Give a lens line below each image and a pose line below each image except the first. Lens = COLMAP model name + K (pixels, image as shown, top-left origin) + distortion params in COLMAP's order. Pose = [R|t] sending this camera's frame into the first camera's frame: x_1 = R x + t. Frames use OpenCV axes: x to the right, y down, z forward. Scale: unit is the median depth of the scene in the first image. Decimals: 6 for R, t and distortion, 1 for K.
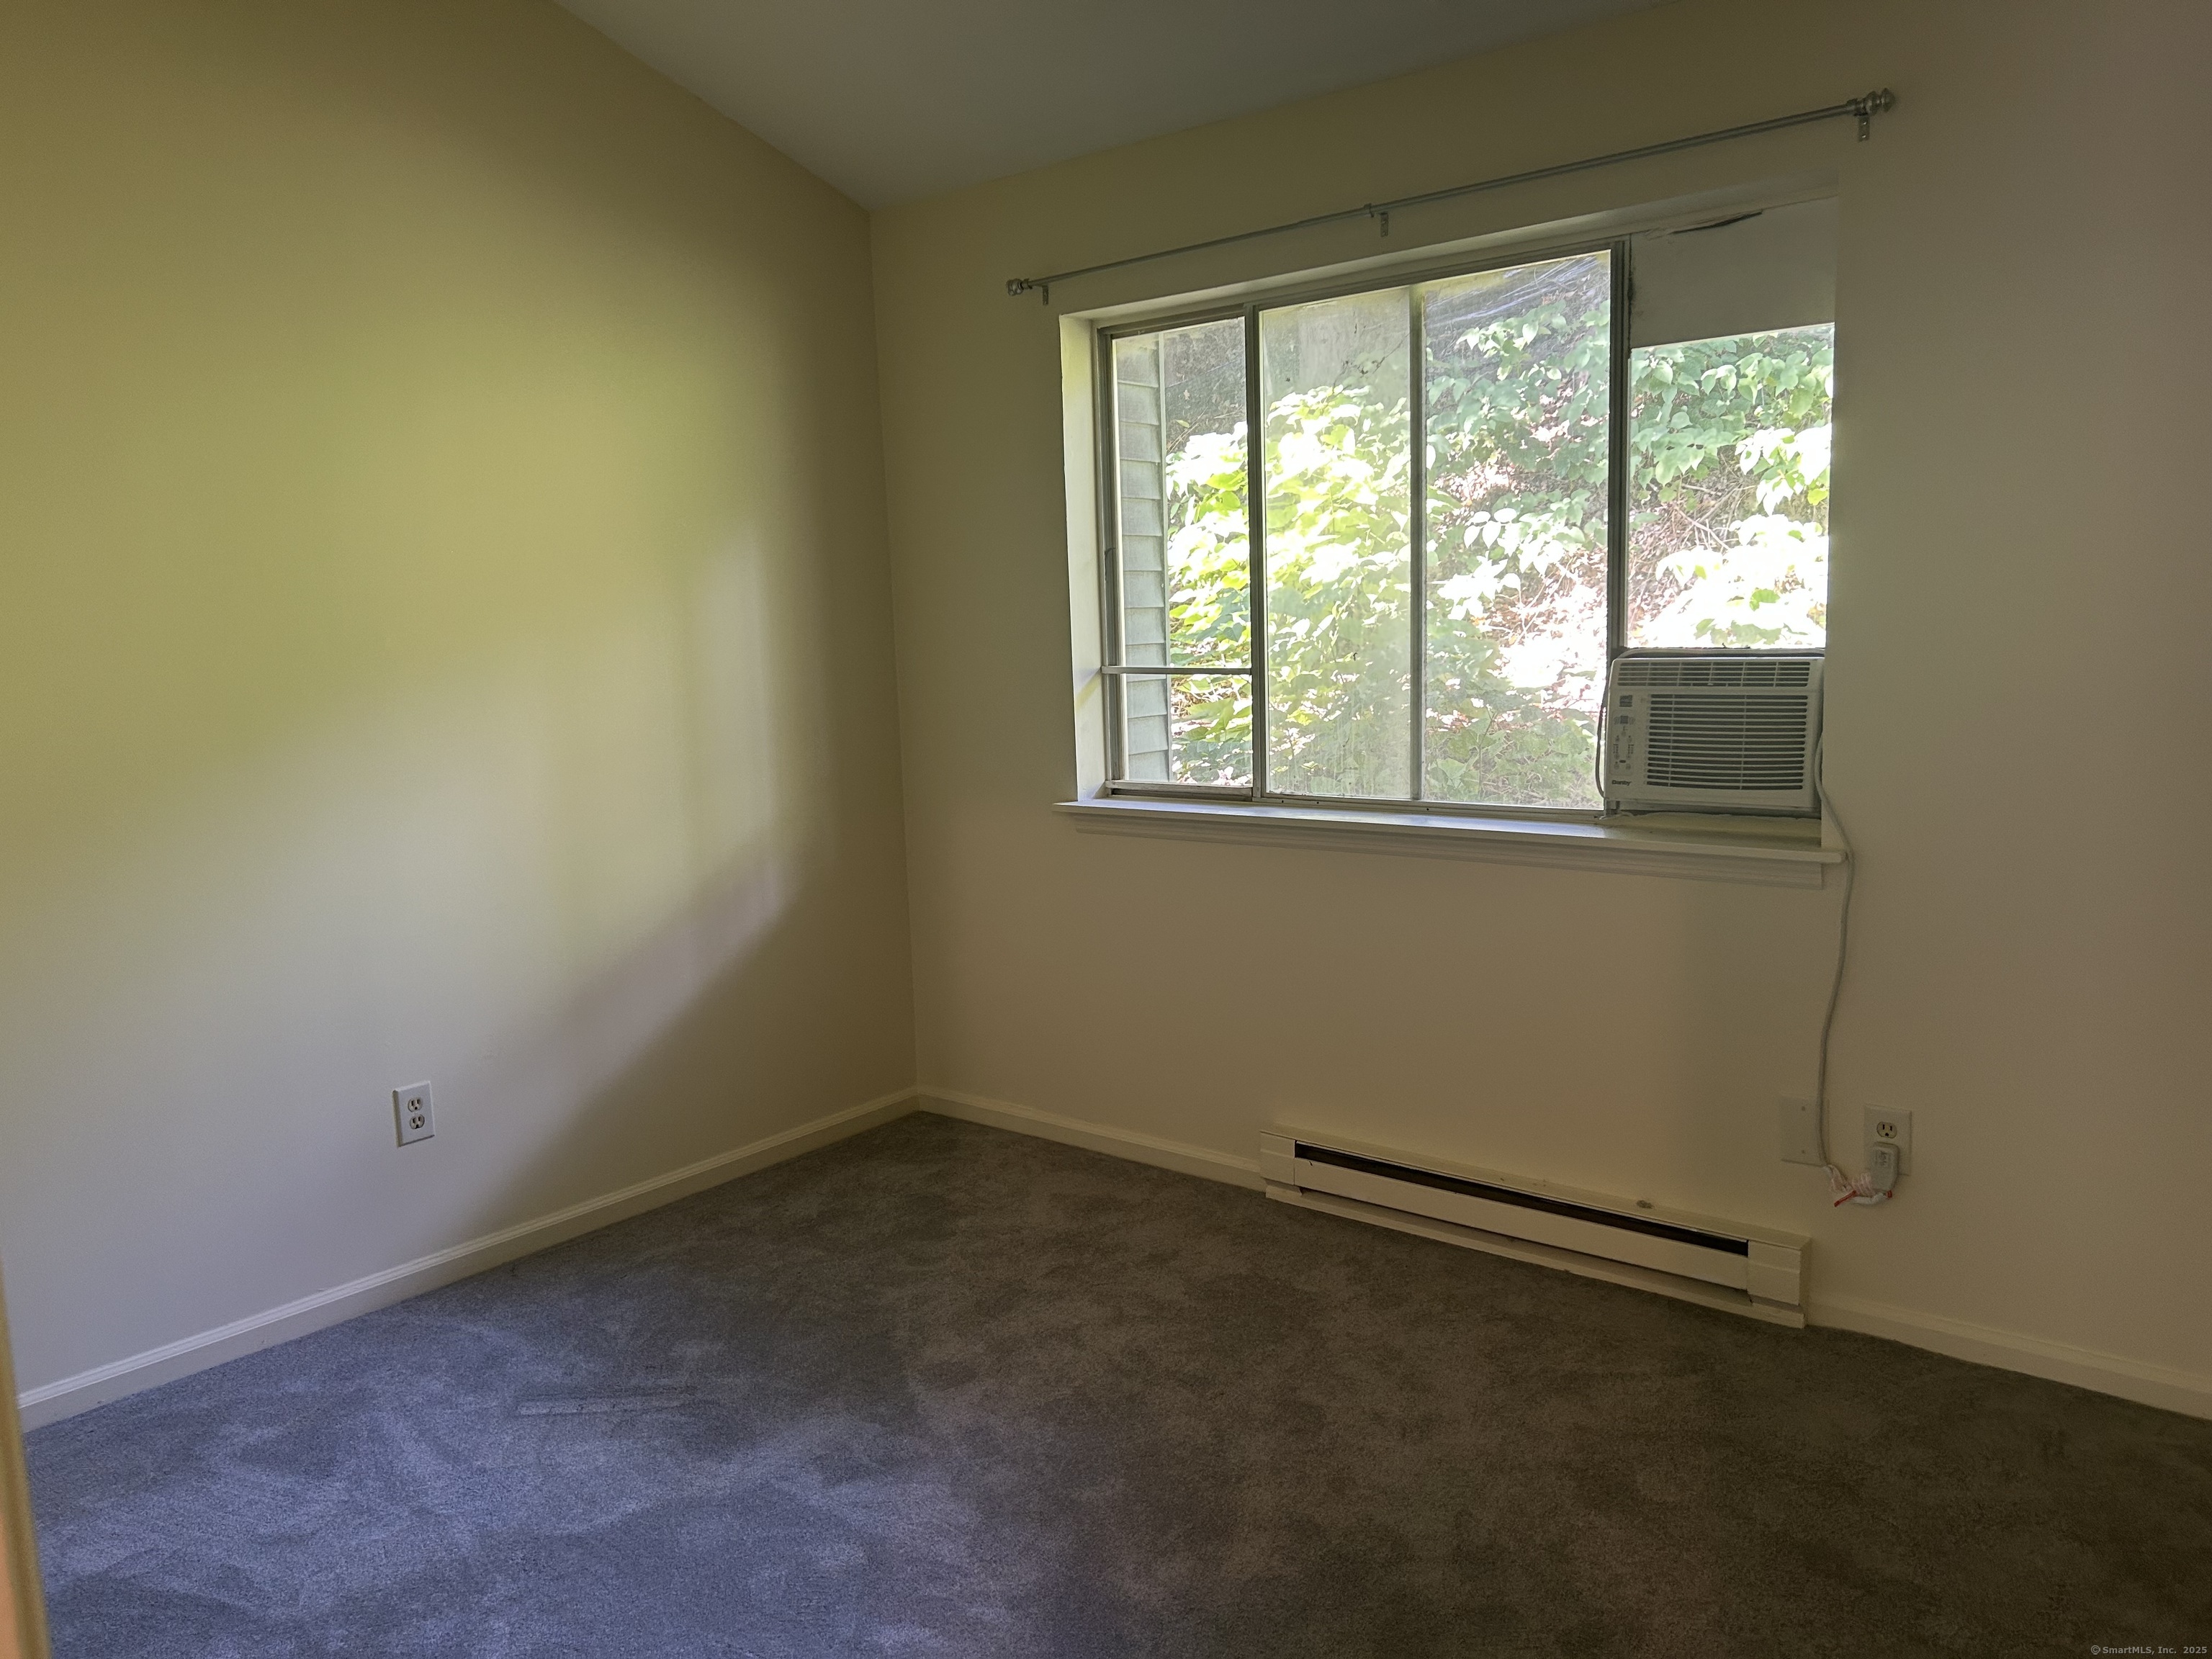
lens RADIAL K [[1659.1, 0, 1106.0], [0, 1659.1, 829.5], [0, 0, 1]] dist [0.092027, -0.125561]
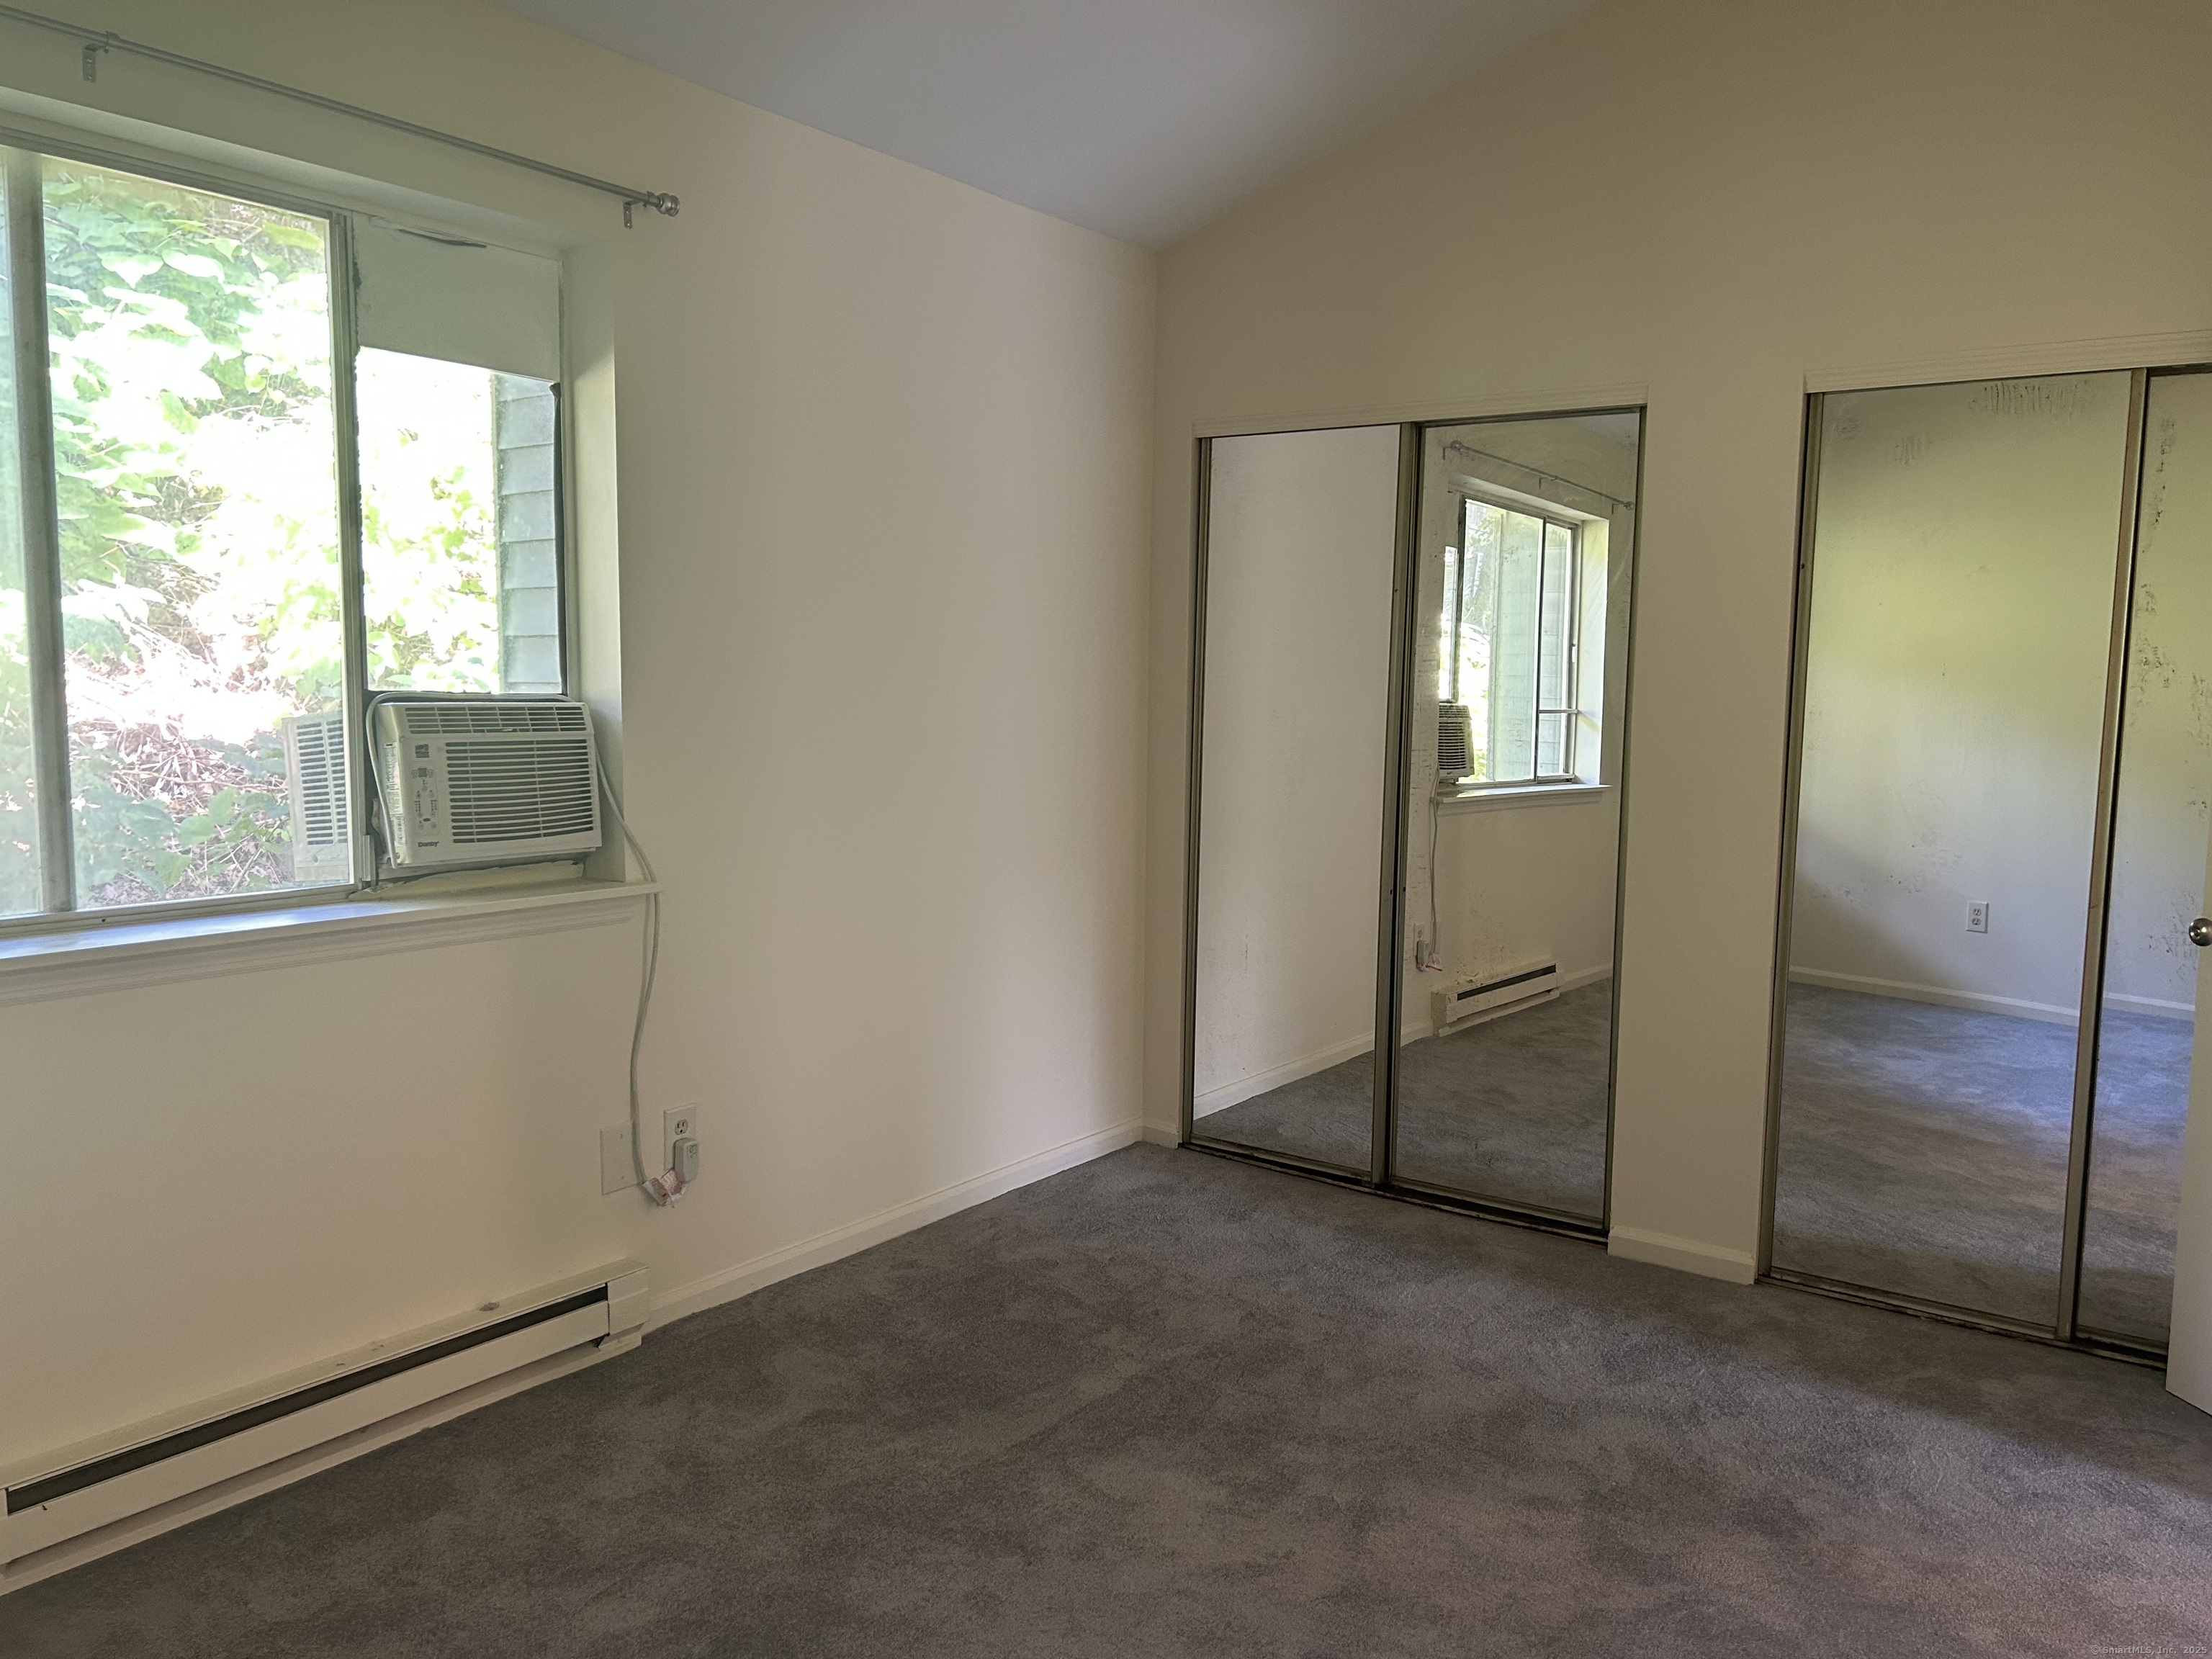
lens RADIAL K [[1678.1, 0, 1106.0], [0, 1678.1, 829.5], [0, 0, 1]] dist [0.061894, -0.058548]
pose [[-0.070599, -0.064801, 0.995398, -0.602864], [0.114819, 0.990727, 0.072641, -0.059848], [-0.990875, 0.119419, -0.062504, 0.711187]]
